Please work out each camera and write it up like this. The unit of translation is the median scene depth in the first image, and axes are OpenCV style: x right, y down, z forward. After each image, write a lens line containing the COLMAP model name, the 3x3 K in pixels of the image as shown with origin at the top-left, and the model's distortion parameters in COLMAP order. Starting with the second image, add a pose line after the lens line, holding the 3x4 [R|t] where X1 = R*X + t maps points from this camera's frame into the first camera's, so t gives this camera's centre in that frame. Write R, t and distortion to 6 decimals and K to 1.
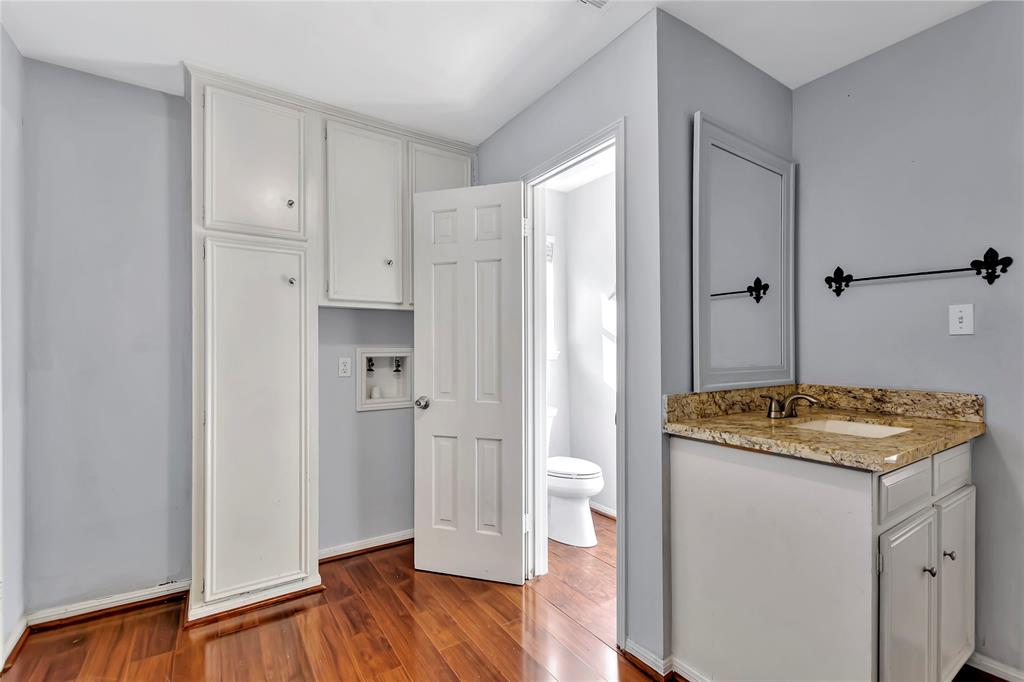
lens RADIAL K [[452.3, 0, 512.0], [0, 452.3, 344.9], [0, 0, 1]] dist [0.003227, -0.000195]
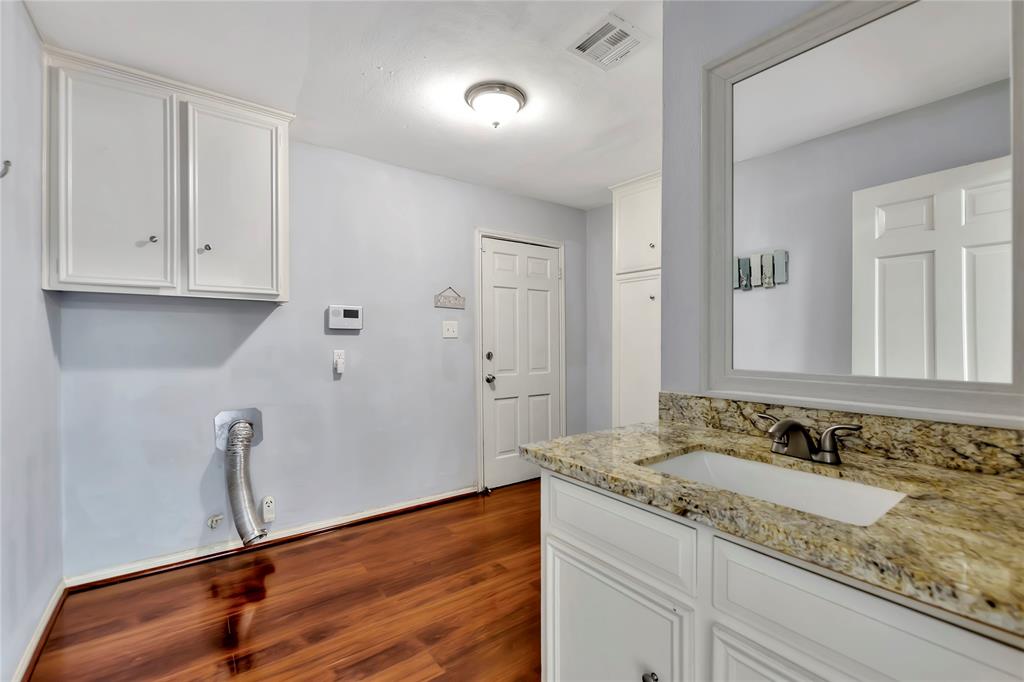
lens RADIAL K [[452.3, 0, 512.5], [0, 452.3, 341.2], [0, 0, 1]] dist [0.003227, -0.000195]
pose [[0.050850, -0.002420, -0.998703, 1.214104], [0.004682, 0.999987, -0.002185, -0.000487], [0.998695, -0.004565, 0.050860, 0.569726]]
